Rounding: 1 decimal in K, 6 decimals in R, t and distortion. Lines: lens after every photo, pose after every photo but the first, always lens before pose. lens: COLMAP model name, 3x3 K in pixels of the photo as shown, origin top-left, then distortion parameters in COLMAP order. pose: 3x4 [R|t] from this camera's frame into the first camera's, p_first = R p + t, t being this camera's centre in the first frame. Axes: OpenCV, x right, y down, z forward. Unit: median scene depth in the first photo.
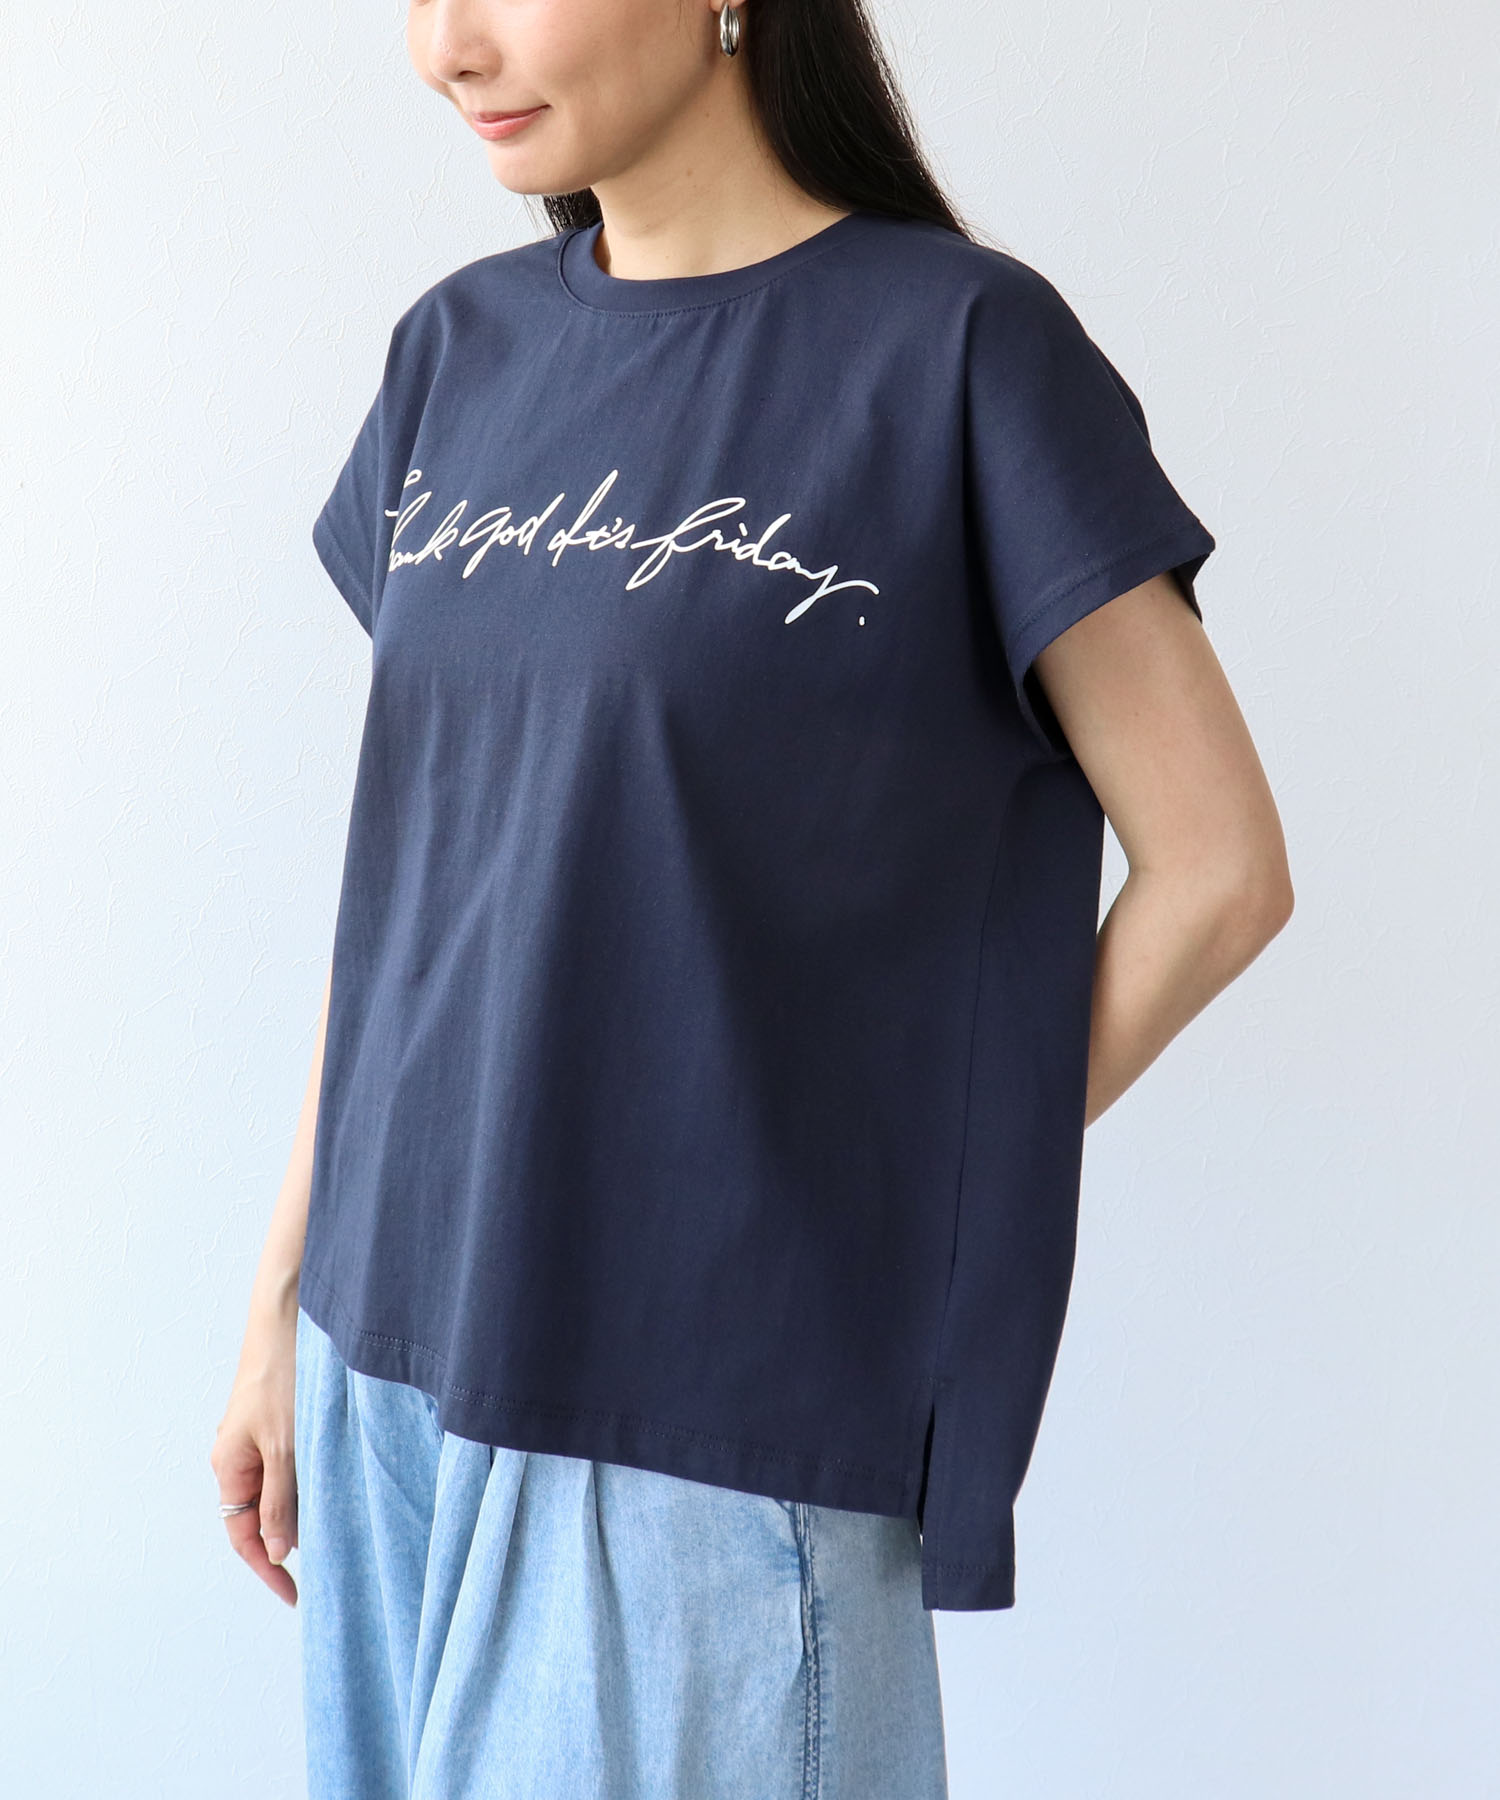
lens RADIAL K [[2162.7, 0, 750.0], [0, 2162.7, 900.0], [0, 0, 1]] dist [-0.157393, 0.024850]
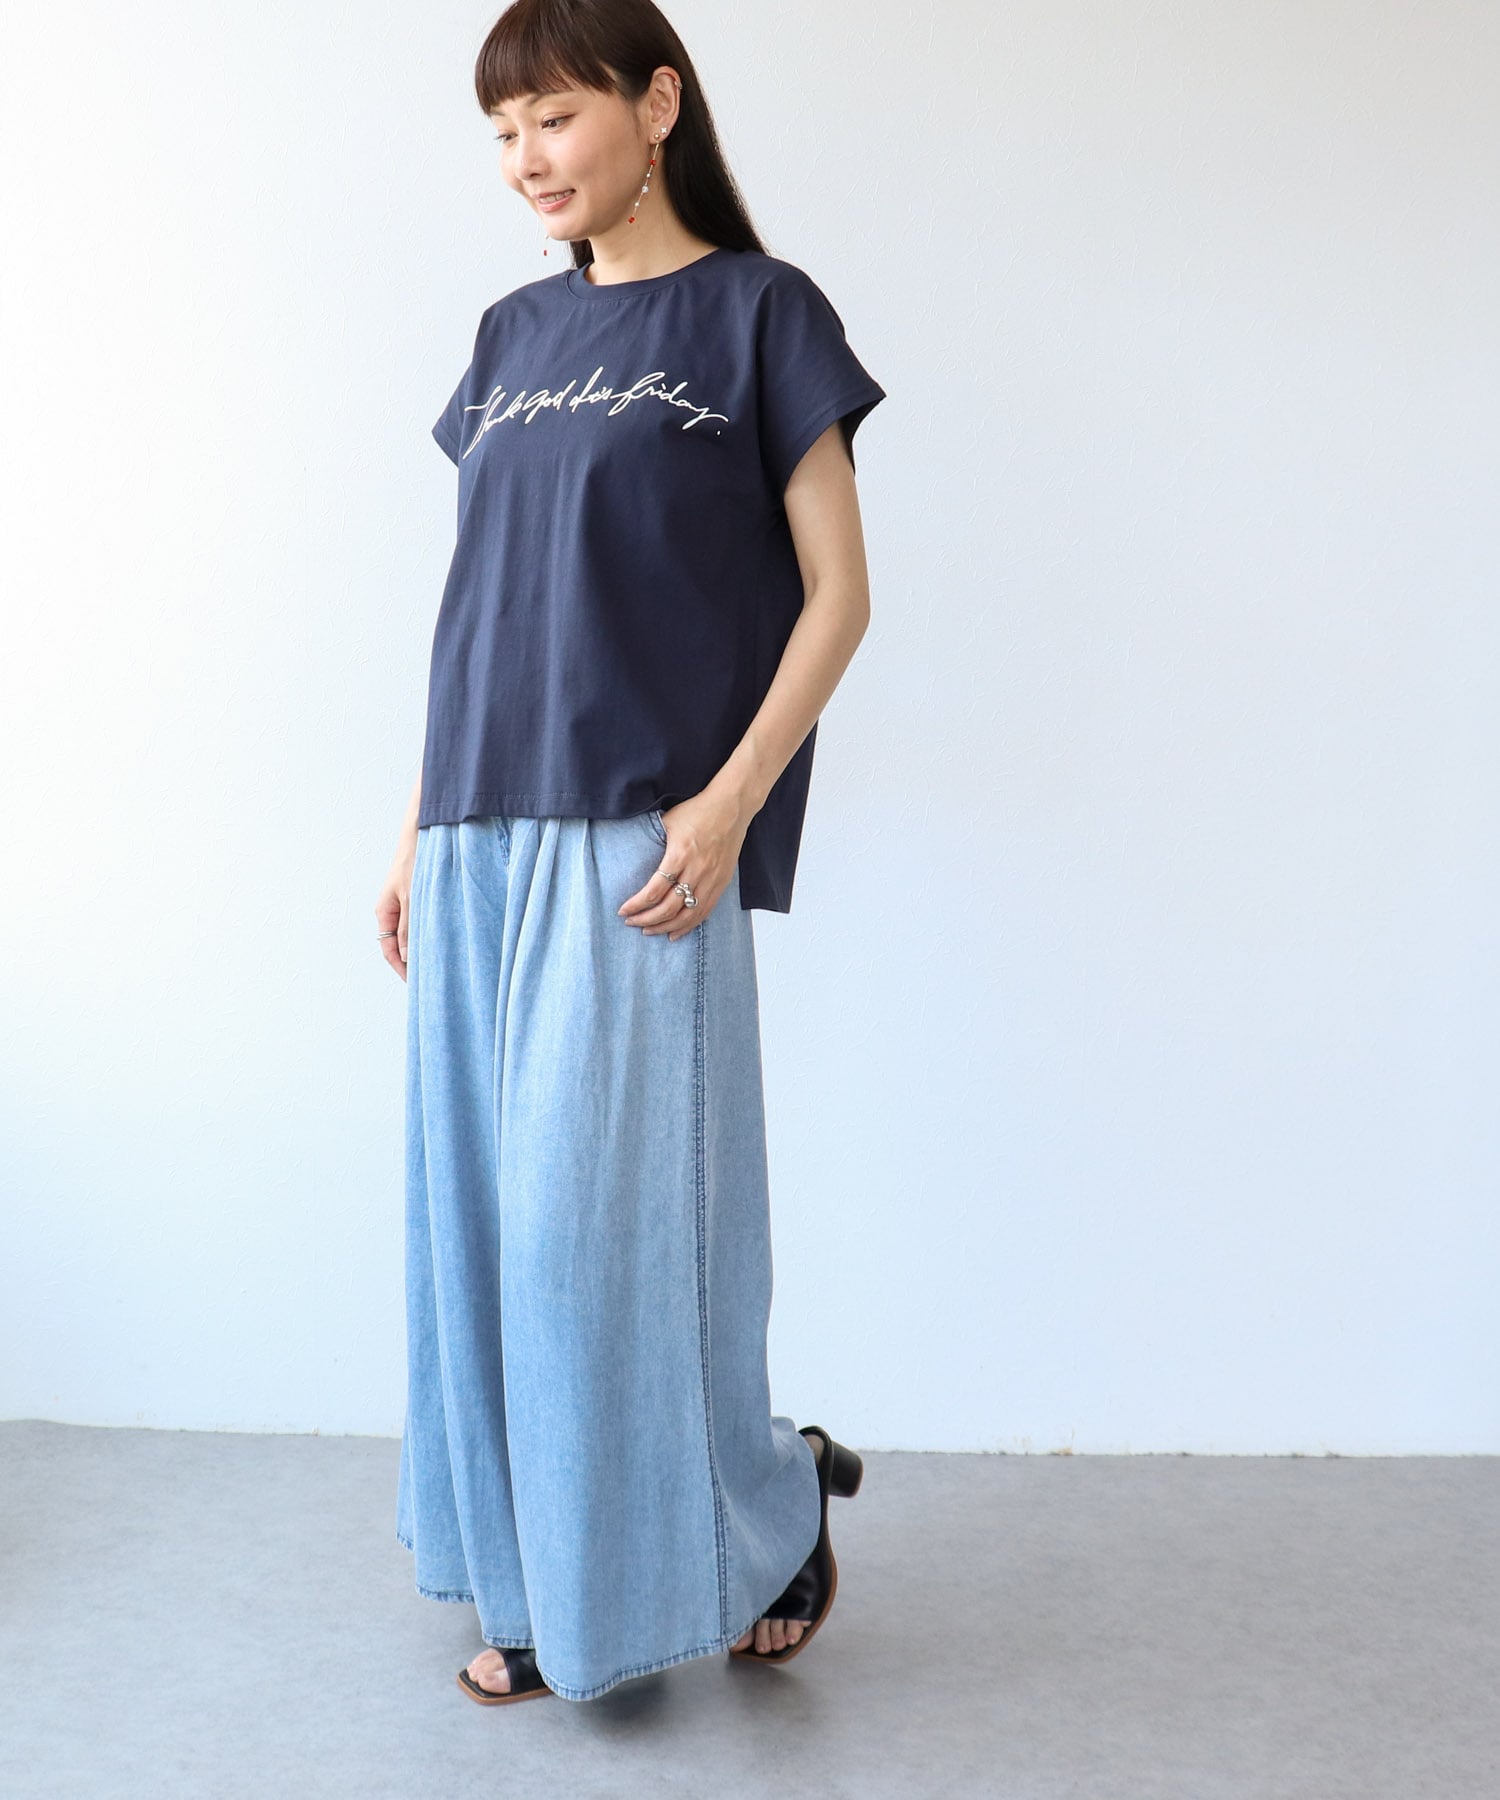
lens RADIAL K [[2162.7, 0, 750.0], [0, 2162.7, 900.0], [0, 0, 1]] dist [-0.157393, 0.024850]
pose [[0.998920, -0.002589, 0.046397, -0.016996], [0.008260, 0.992441, -0.122444, 0.559319], [-0.045729, 0.122695, 0.991390, -0.982785]]
